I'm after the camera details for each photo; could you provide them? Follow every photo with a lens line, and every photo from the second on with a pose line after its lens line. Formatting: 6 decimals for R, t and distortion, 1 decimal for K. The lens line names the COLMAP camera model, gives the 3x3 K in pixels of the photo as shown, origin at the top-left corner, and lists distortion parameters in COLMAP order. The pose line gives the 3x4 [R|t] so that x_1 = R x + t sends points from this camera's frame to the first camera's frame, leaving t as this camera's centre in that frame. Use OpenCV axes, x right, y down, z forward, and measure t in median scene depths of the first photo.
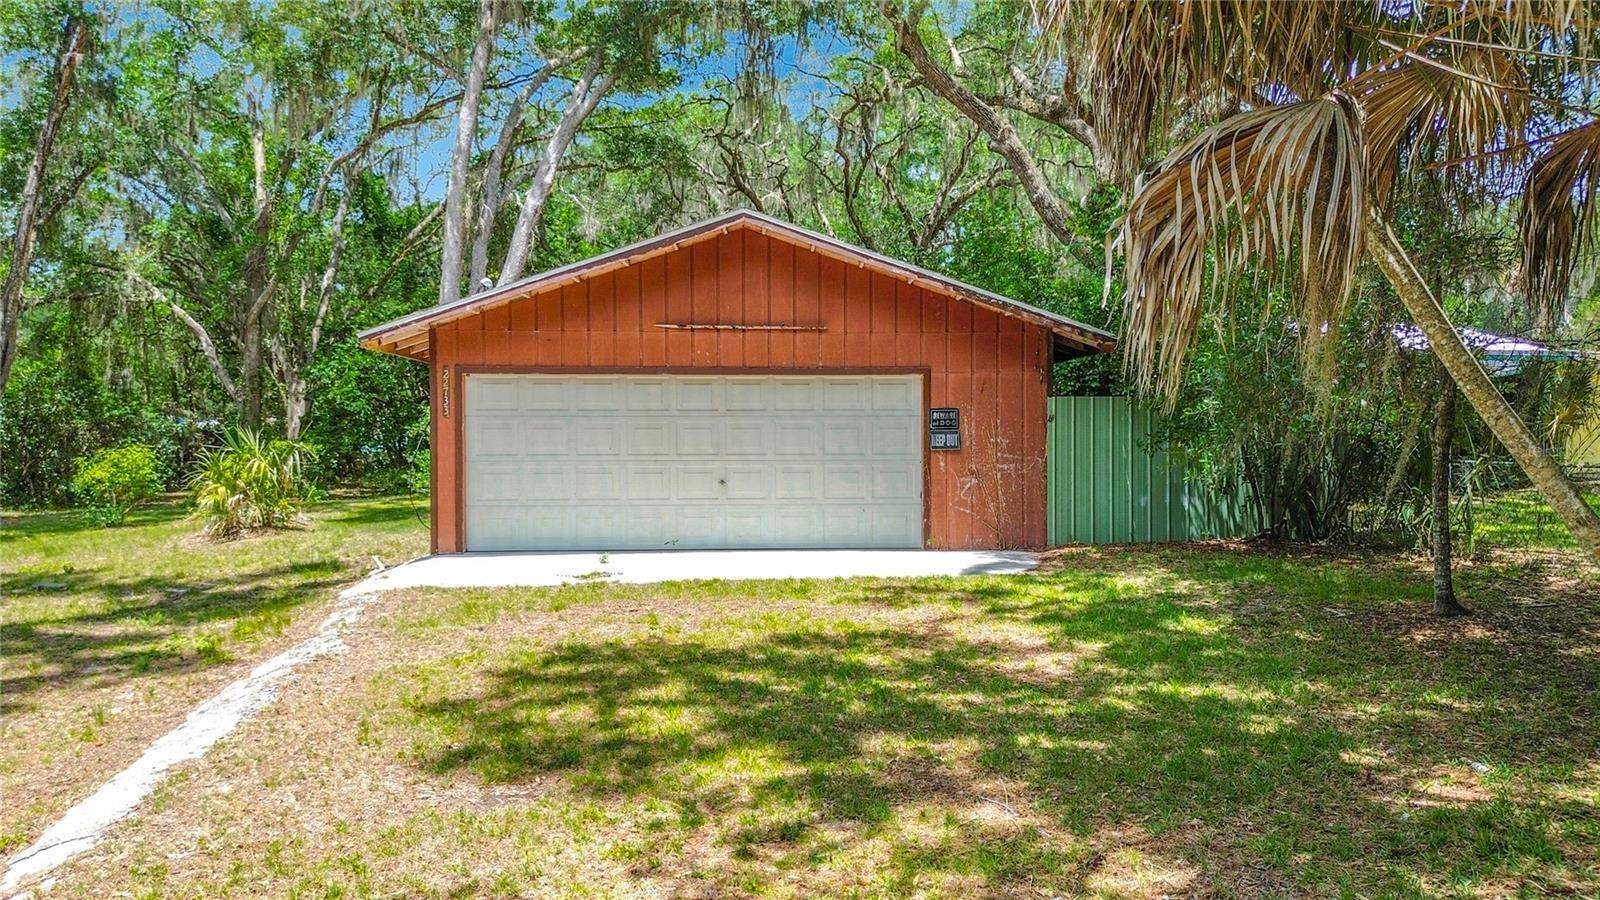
lens RADIAL K [[1080.2, 0, 800.0], [0, 1080.2, 450.0], [0, 0, 1]] dist [-0.001984, -0.001550]
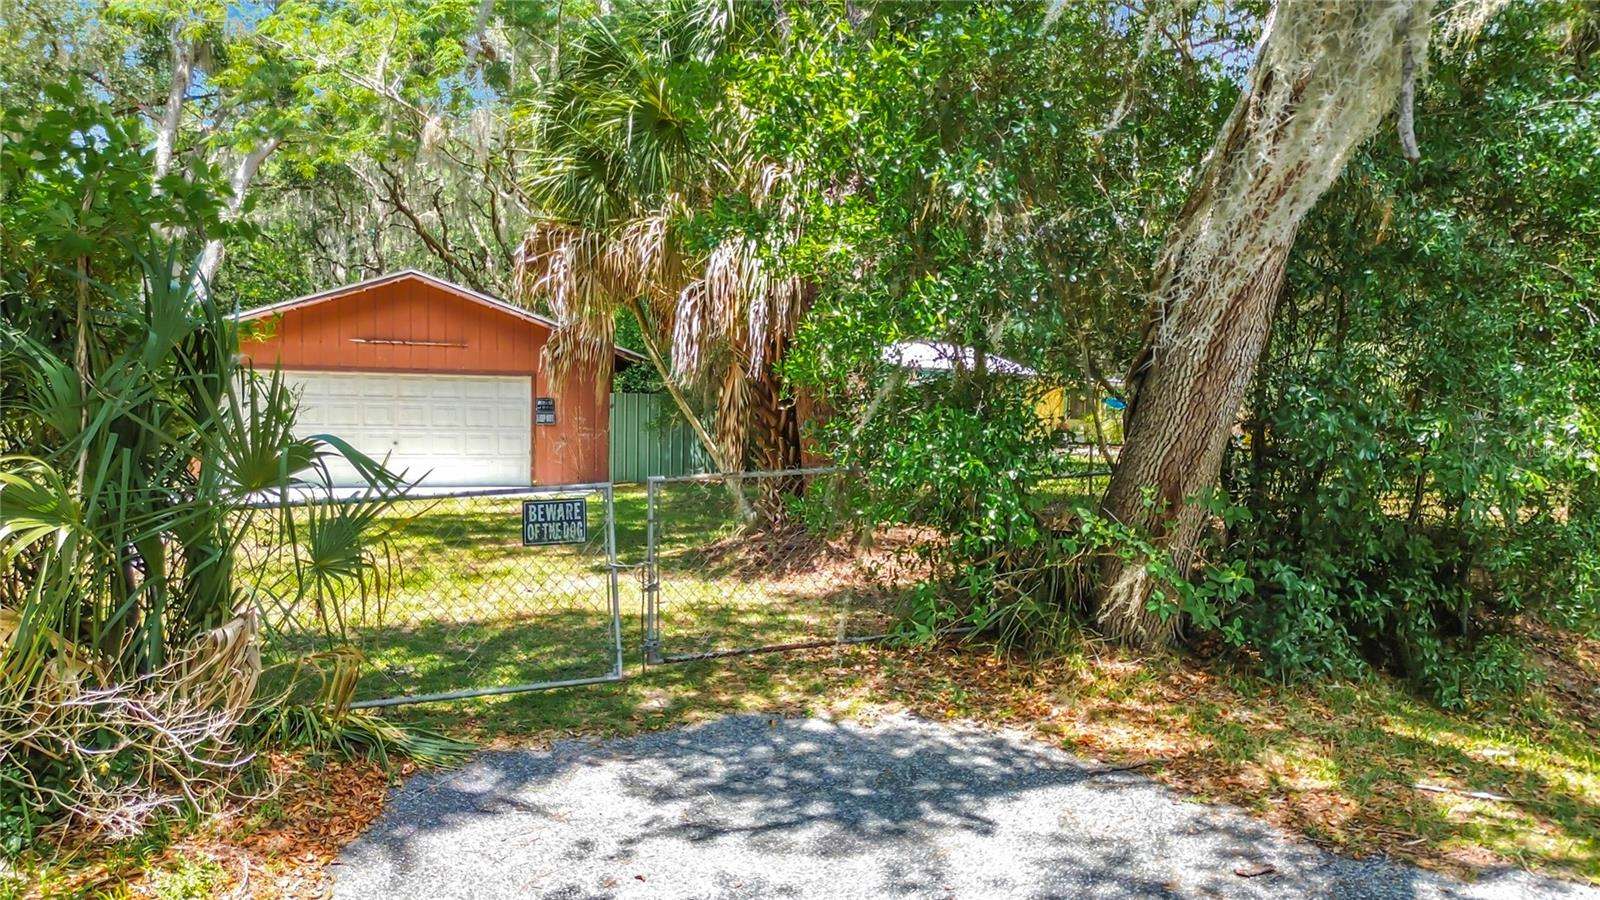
lens RADIAL K [[1080.2, 0, 800.0], [0, 1080.2, 450.0], [0, 0, 1]] dist [-0.001984, -0.001550]
pose [[0.952268, 0.008255, 0.305152, 0.007237], [-0.011948, 0.999876, 0.010238, 0.016551], [-0.305029, -0.013395, 0.952249, -0.611917]]
